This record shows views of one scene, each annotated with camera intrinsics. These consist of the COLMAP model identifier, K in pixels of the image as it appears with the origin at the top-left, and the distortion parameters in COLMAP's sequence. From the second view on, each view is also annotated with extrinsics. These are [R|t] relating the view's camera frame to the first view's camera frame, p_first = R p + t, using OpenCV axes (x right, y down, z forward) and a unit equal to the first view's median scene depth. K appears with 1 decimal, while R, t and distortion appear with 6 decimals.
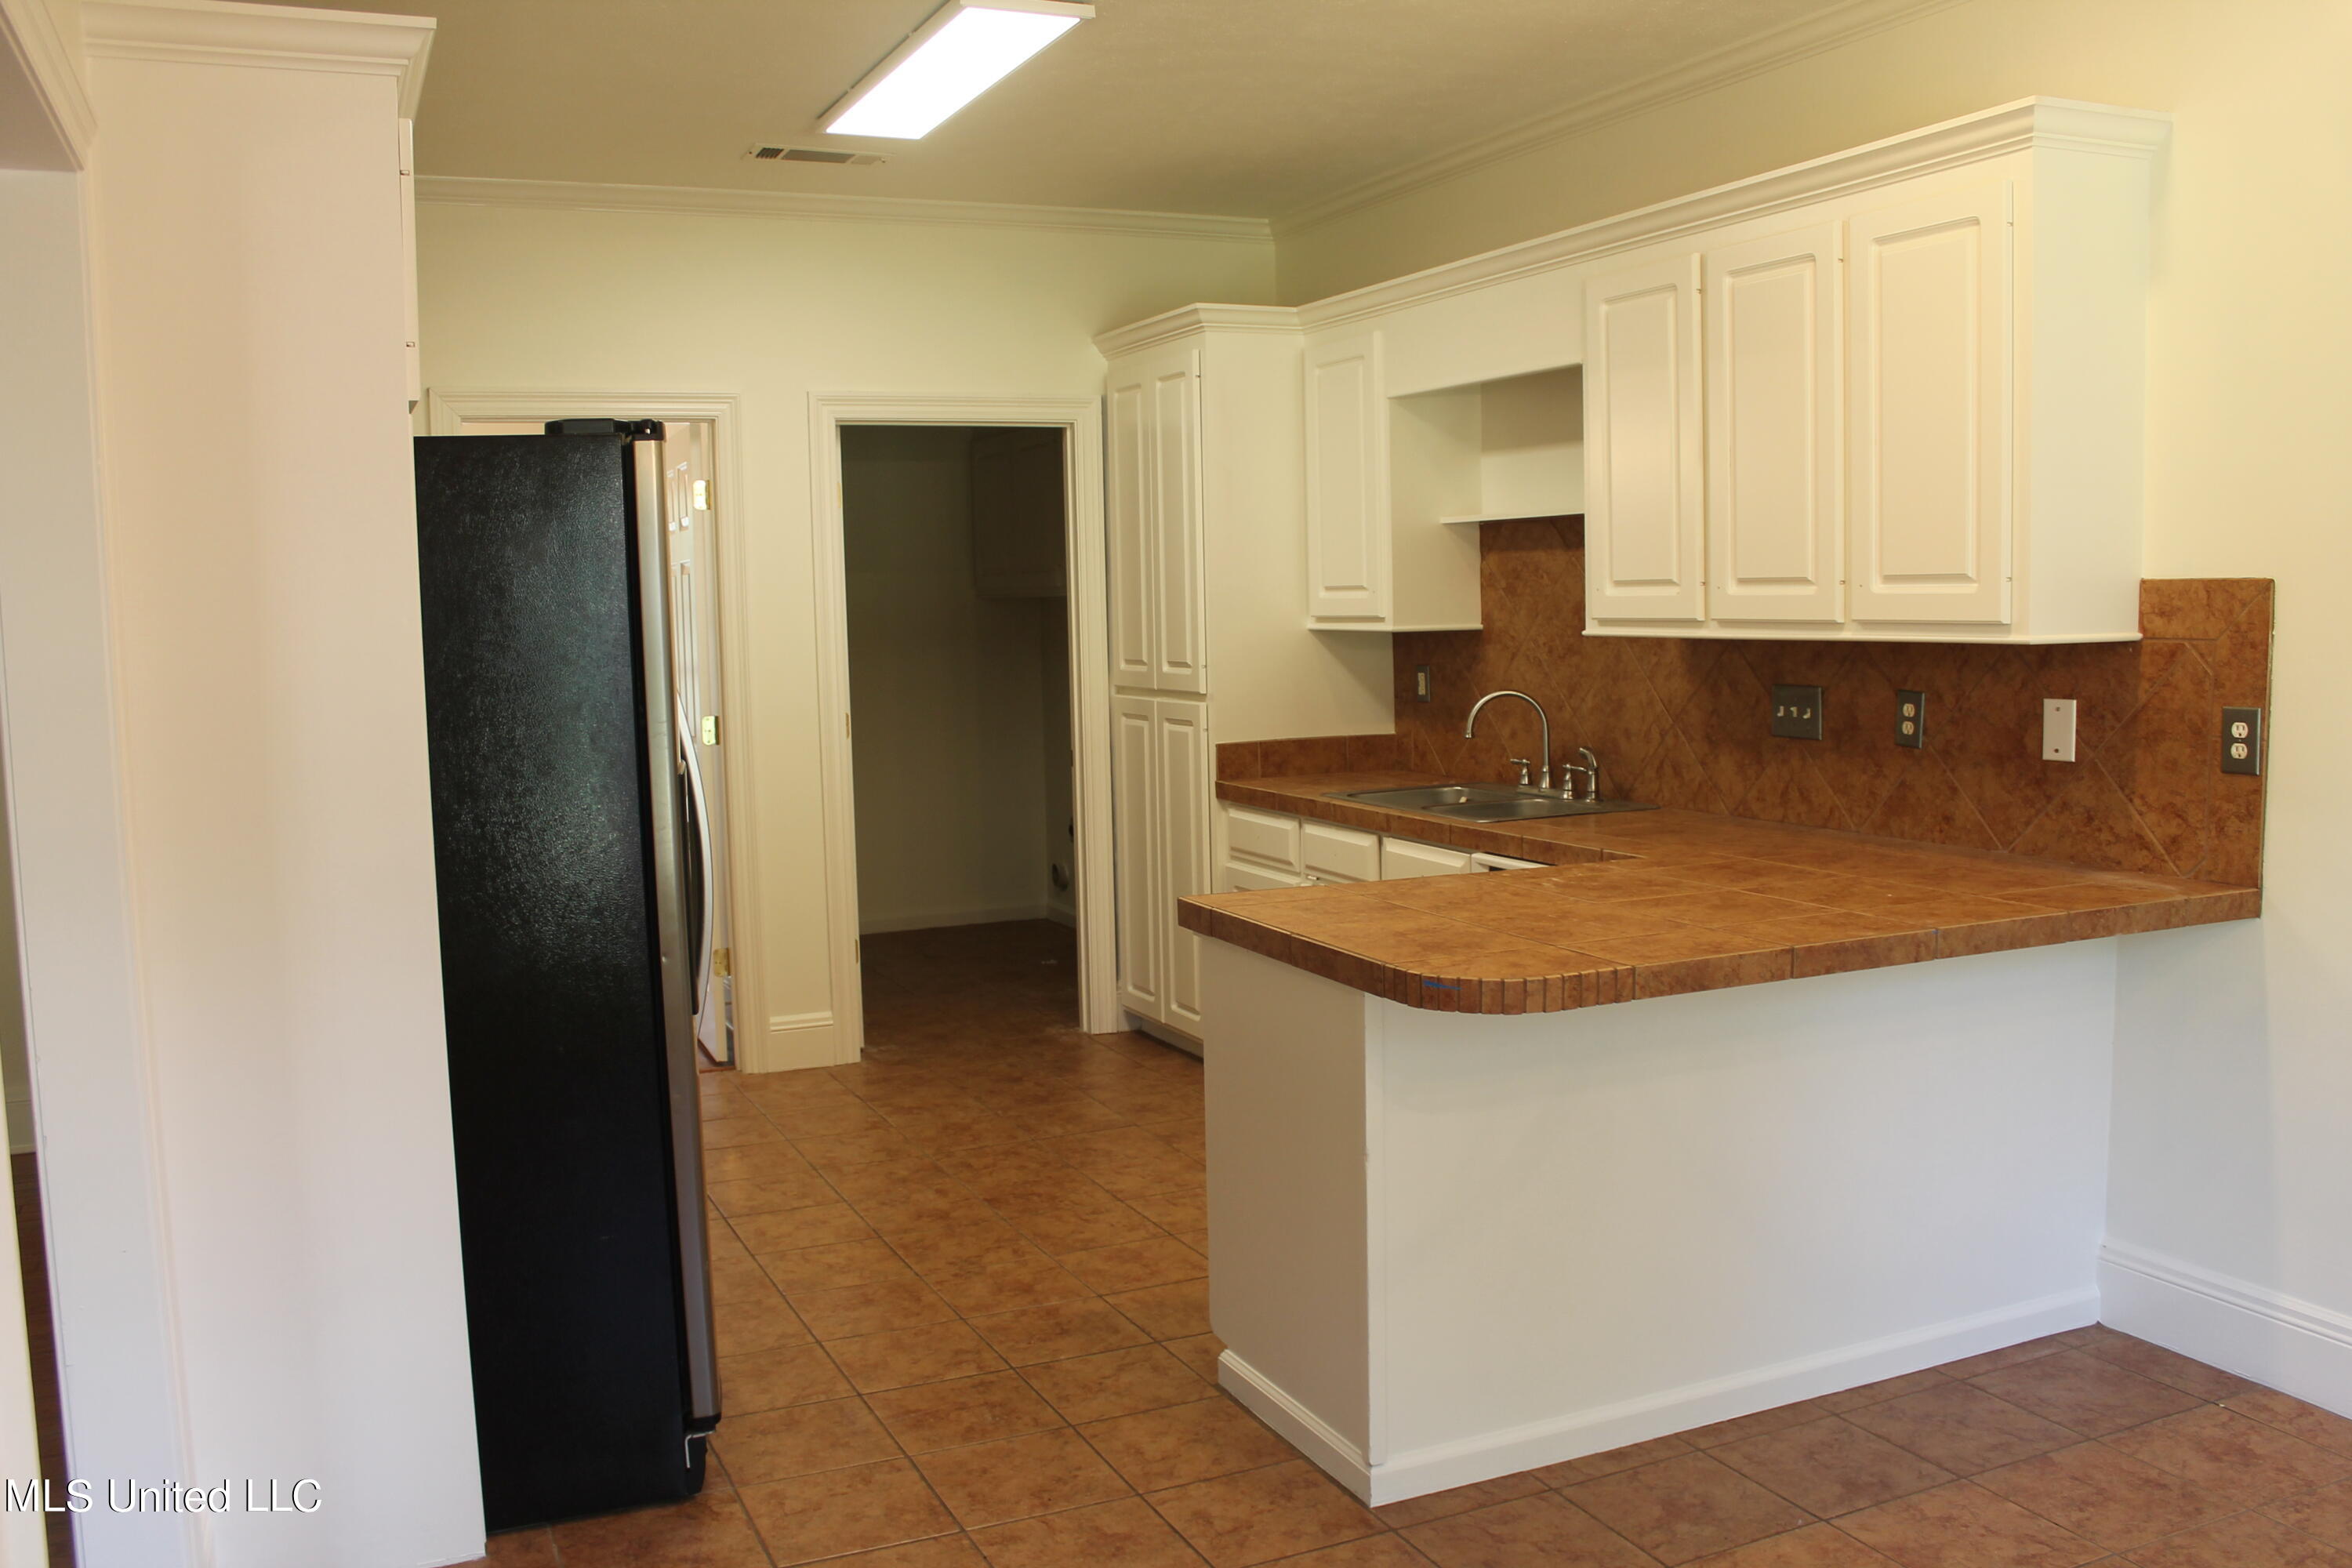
lens RADIAL K [[2015.6, 0, 1176.0], [0, 2015.6, 784.0], [0, 0, 1]] dist [-0.159216, 0.145517]
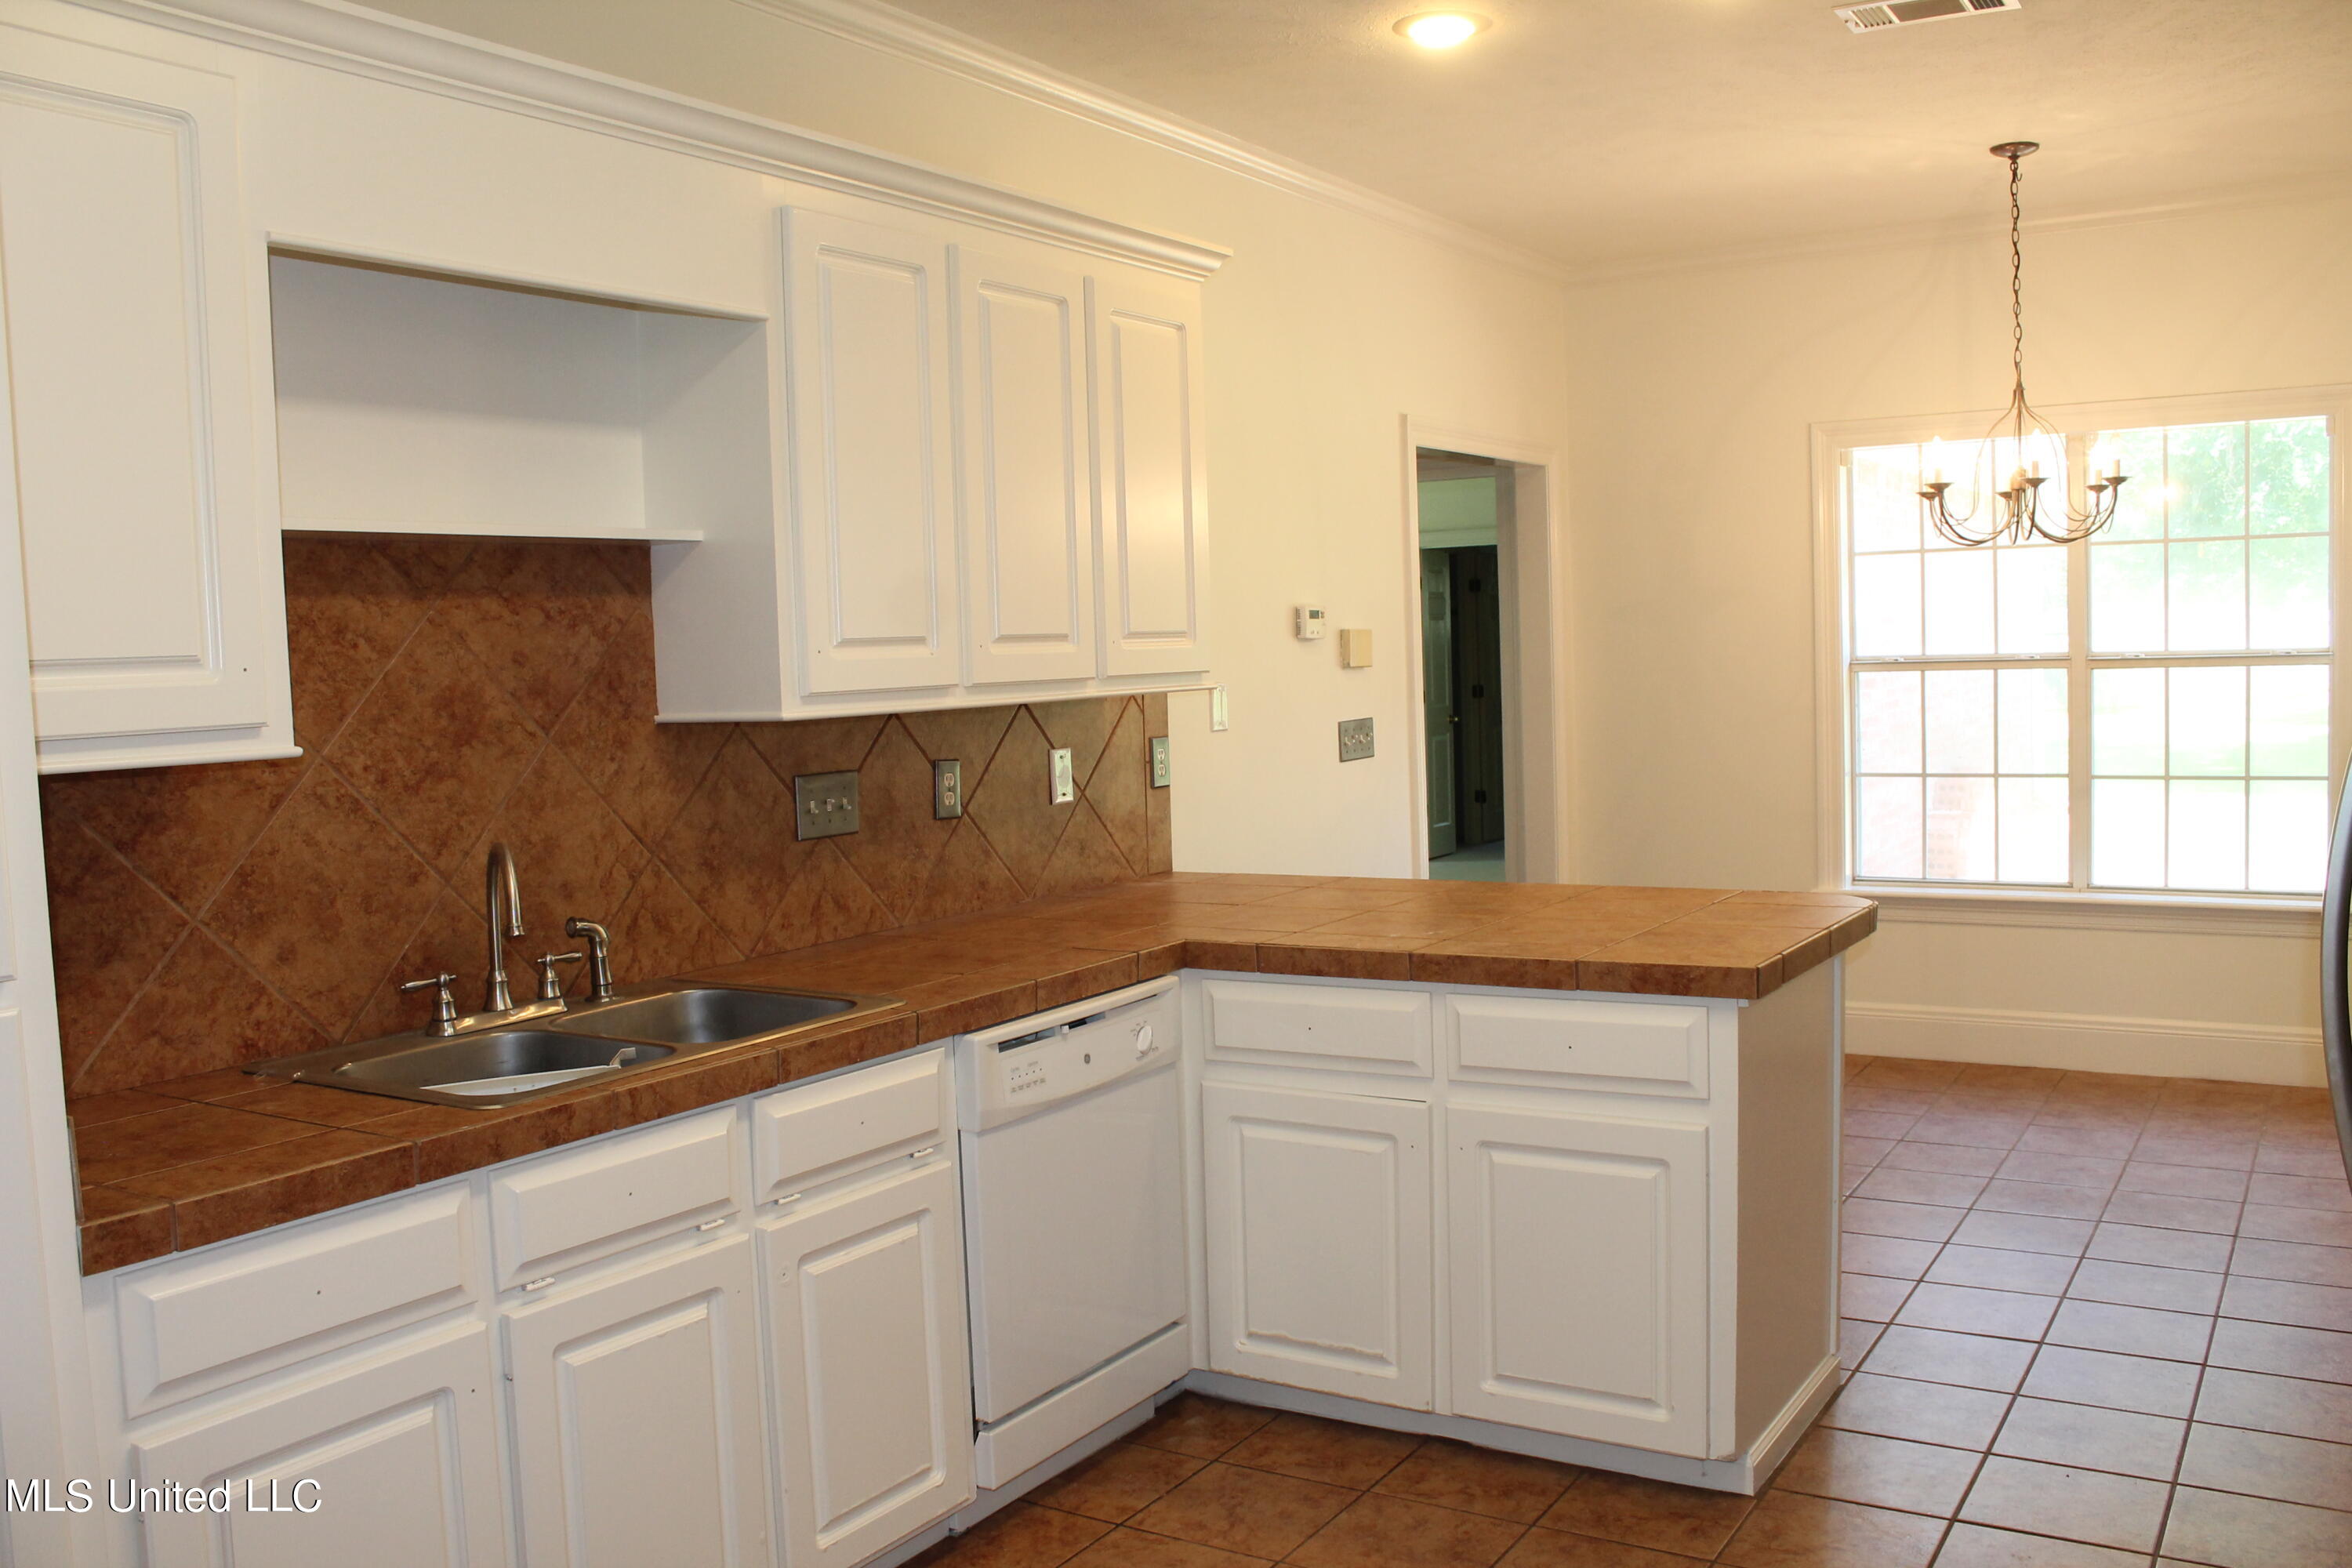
lens RADIAL K [[2015.6, 0, 1176.0], [0, 2015.6, 784.0], [0, 0, 1]] dist [-0.159216, 0.145517]
pose [[-0.553910, -0.013895, 0.832461, -0.431492], [0.125641, 0.987015, 0.100075, -0.103526], [-0.823042, 0.160024, -0.544972, 1.255653]]
